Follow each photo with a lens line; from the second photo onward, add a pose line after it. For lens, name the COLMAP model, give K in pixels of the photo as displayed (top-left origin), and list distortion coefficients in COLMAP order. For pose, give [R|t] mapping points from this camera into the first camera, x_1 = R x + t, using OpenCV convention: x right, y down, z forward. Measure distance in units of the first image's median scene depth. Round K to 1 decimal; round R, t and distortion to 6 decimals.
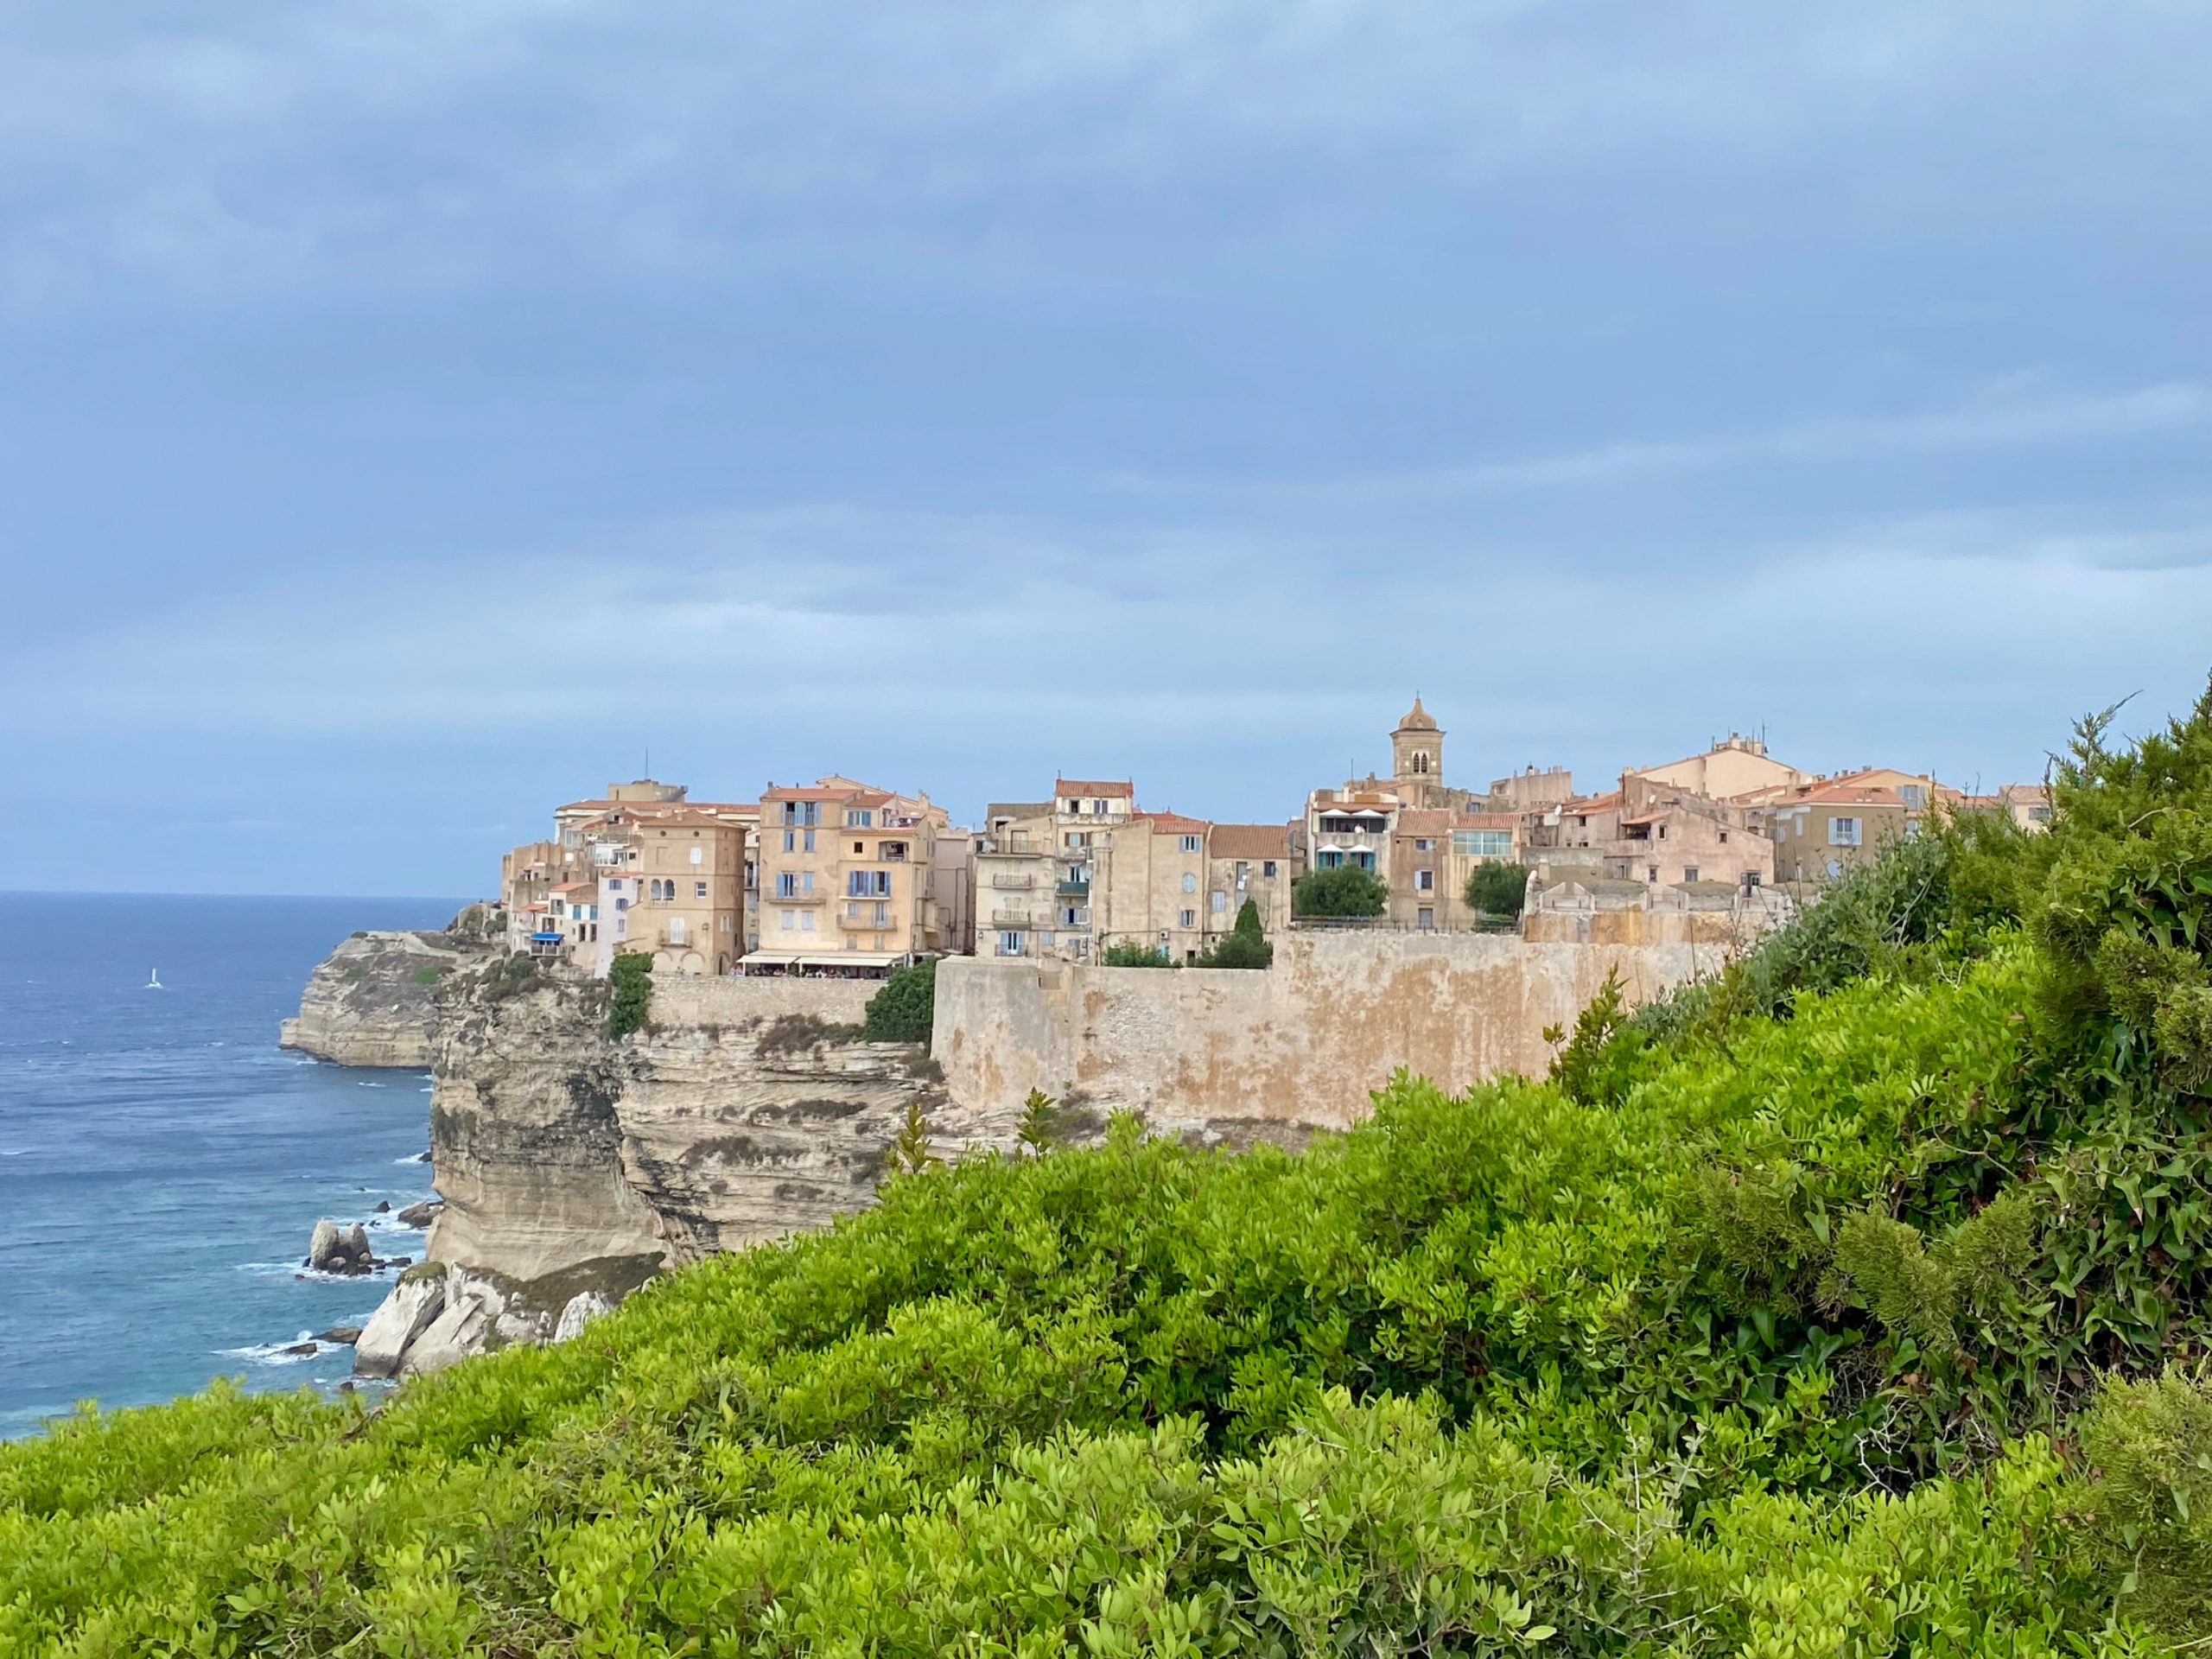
lens RADIAL K [[2601.9, 0, 1083.7], [0, 2601.9, 833.4], [0, 0, 1]] dist [0.190244, 0.000000]
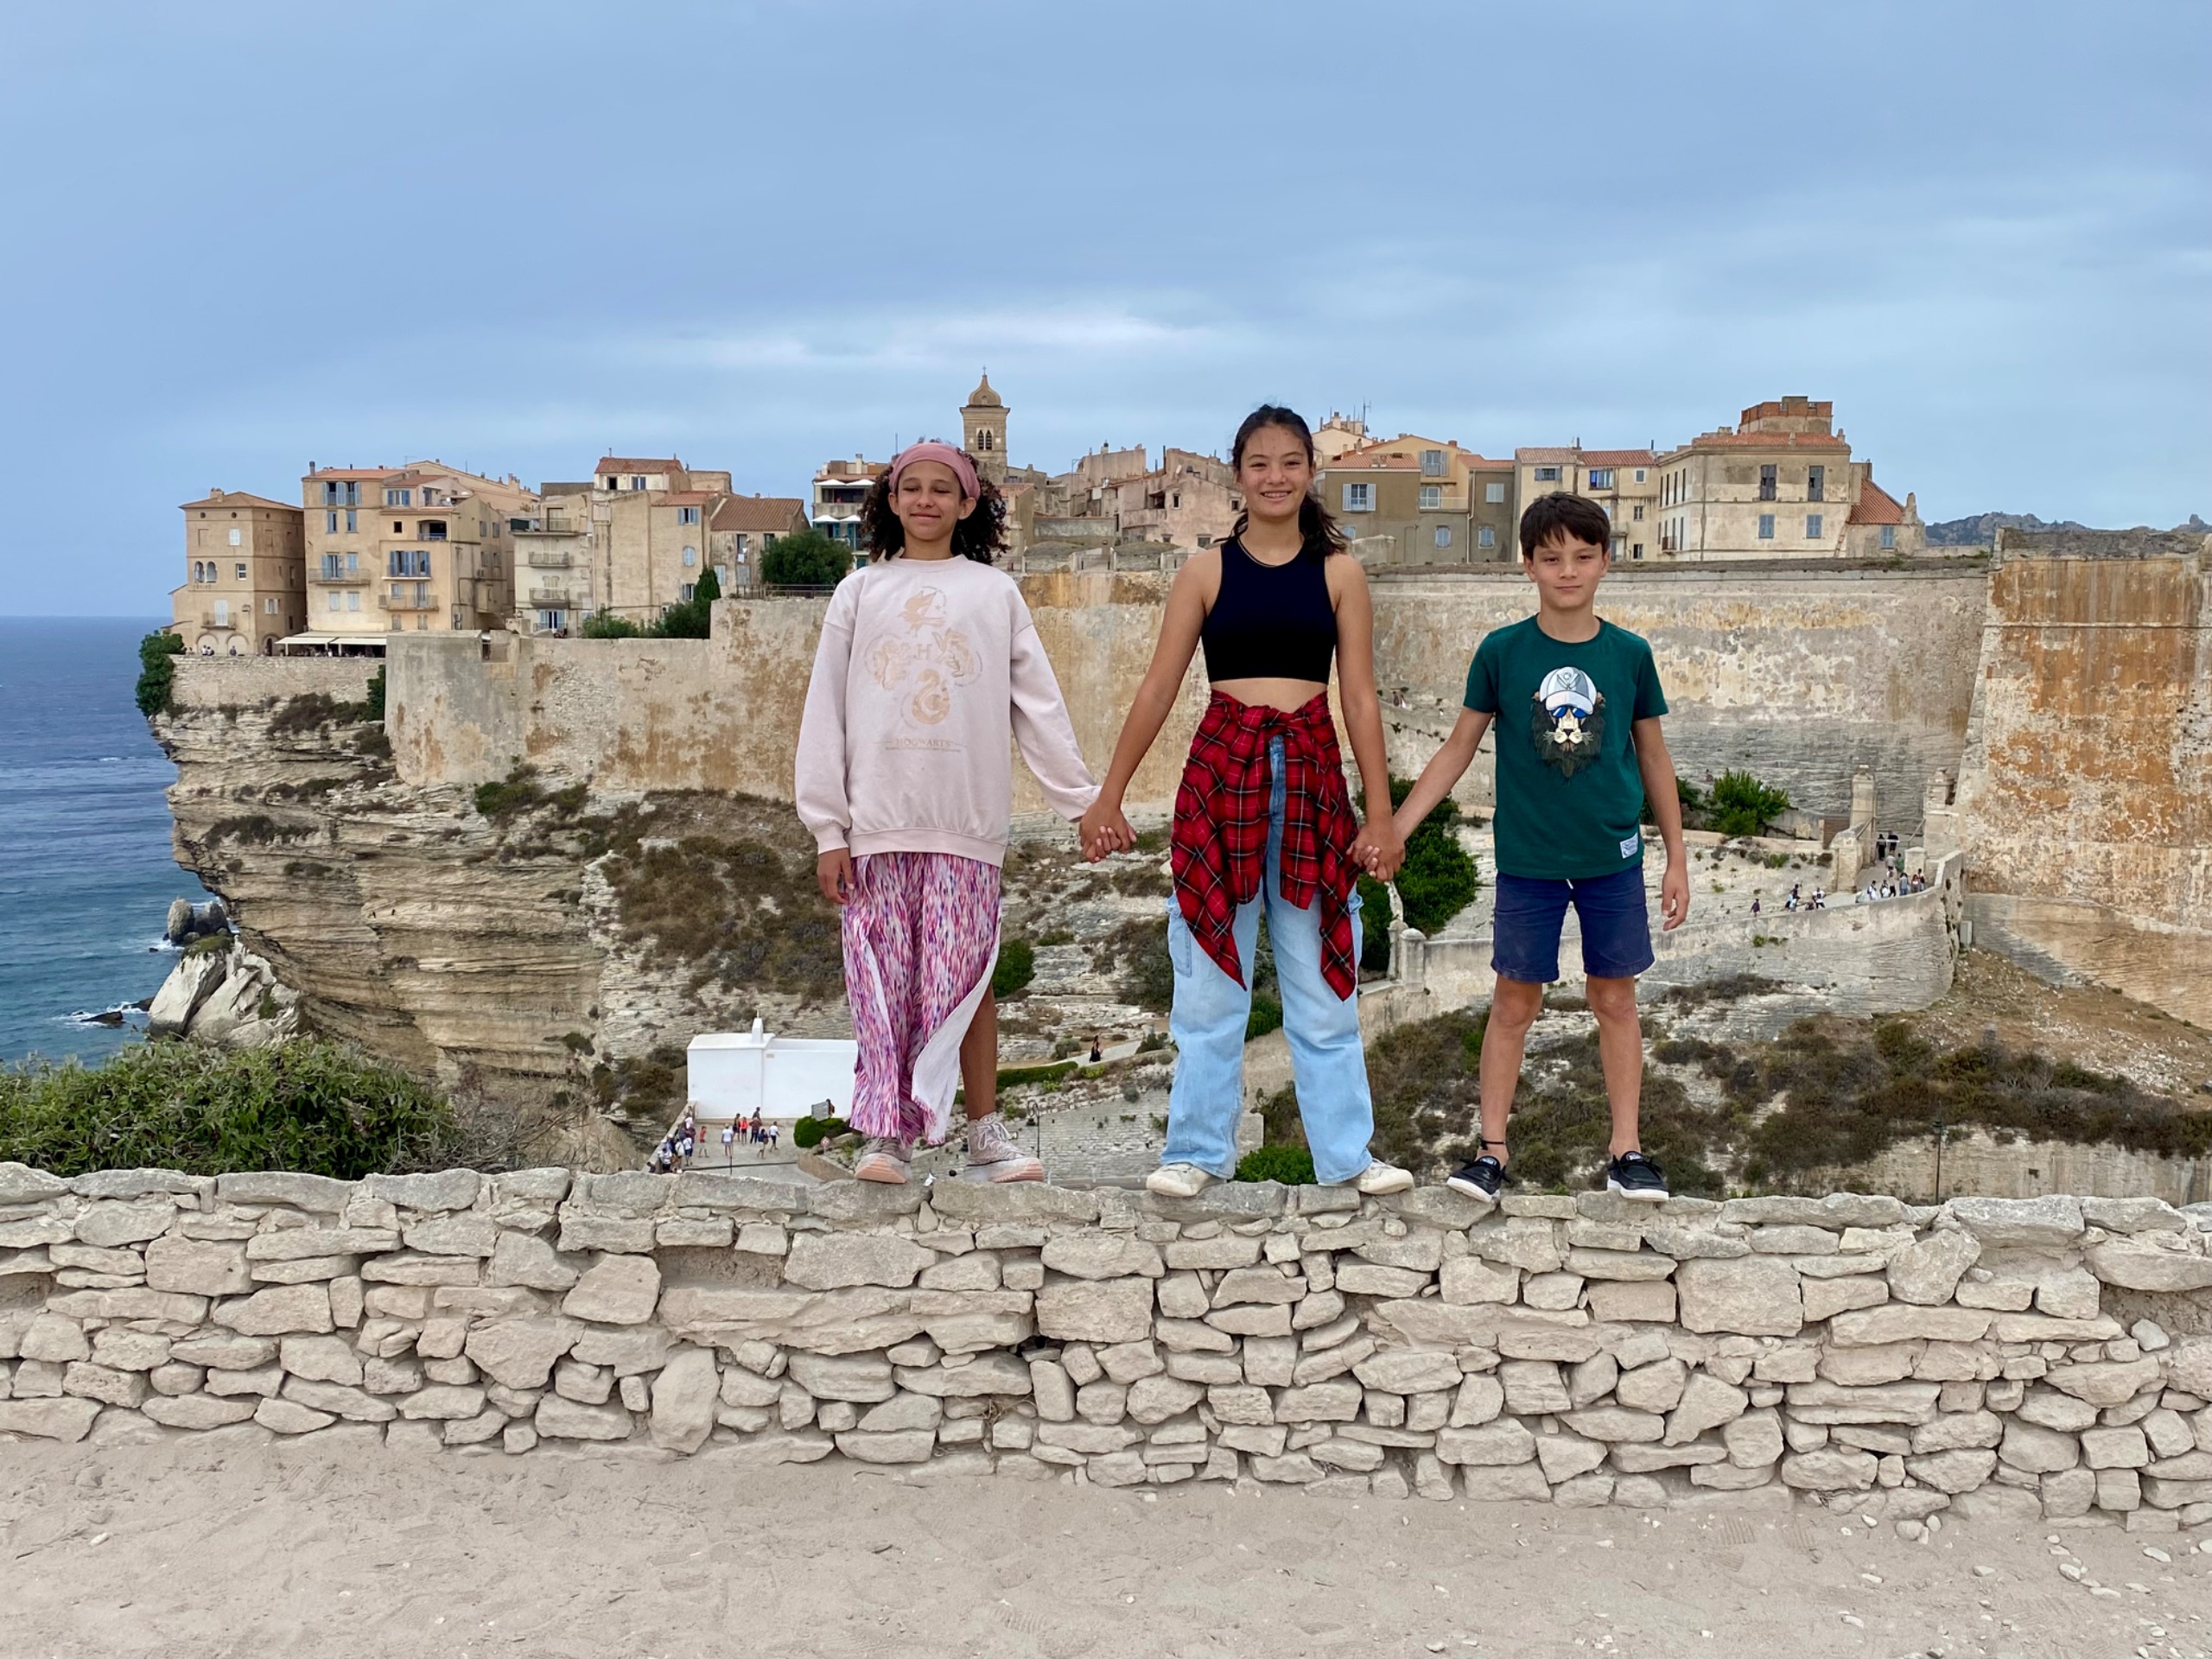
lens RADIAL K [[2277.0, 0, 1087.5], [0, 2277.0, 797.0], [0, 0, 1]] dist [0.050167, 0.000000]
pose [[0.999920, -0.012637, 0.000202, 0.186183], [0.012548, 0.994518, 0.103811, 0.021692], [-0.001513, -0.103800, 0.994597, 0.129634]]
